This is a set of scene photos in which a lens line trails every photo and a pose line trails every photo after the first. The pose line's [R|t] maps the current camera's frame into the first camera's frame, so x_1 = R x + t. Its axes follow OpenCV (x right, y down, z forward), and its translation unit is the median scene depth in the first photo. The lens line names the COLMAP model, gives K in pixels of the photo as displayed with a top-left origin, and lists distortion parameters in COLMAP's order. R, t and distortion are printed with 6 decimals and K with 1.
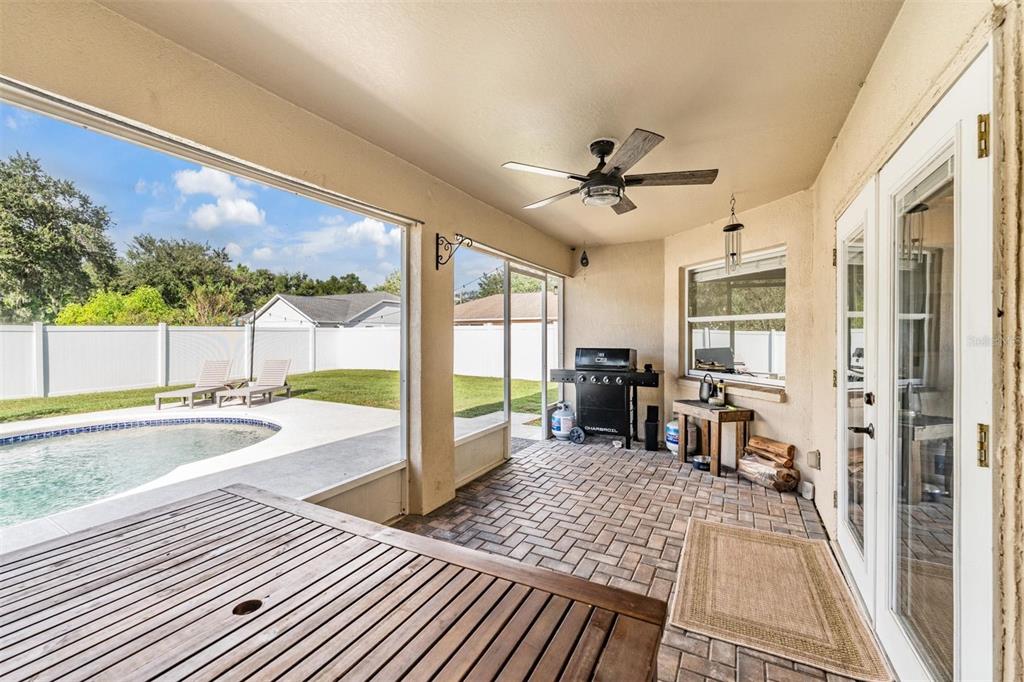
lens RADIAL K [[416.7, 0, 511.5], [0, 416.7, 338.3], [0, 0, 1]] dist [0.003090, 0.000180]
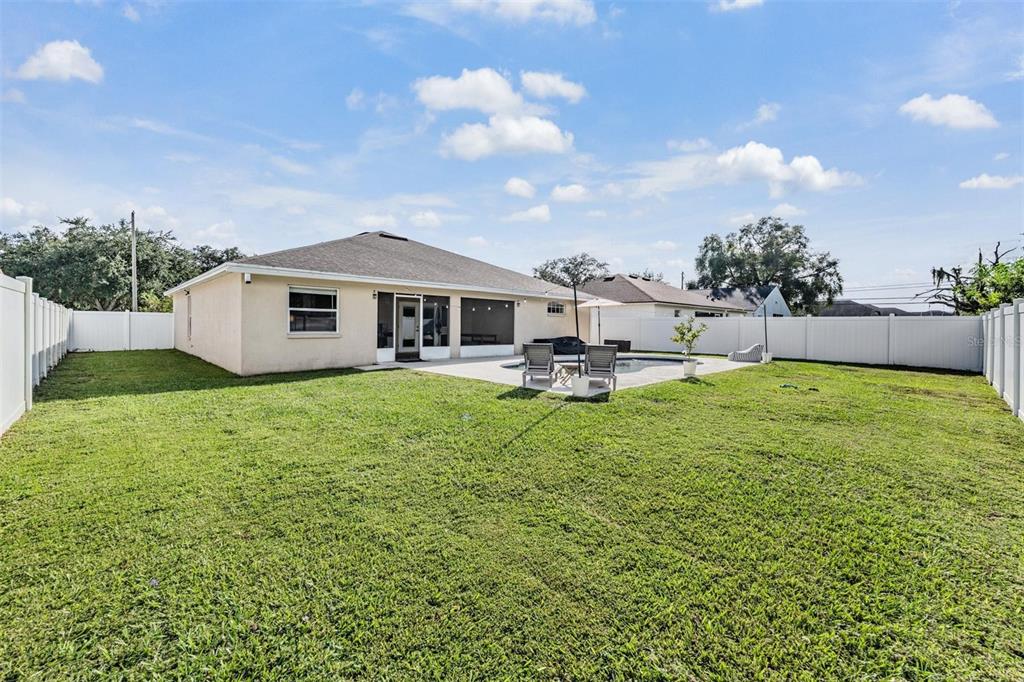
lens RADIAL K [[416.7, 0, 475.8], [0, 416.7, 327.5], [0, 0, 1]] dist [0.003090, 0.000180]
pose [[0.997687, 0.005269, 0.067777, -0.802107], [-0.005510, 0.999979, 0.003361, 0.024948], [-0.067758, -0.003727, 0.997695, 0.300376]]
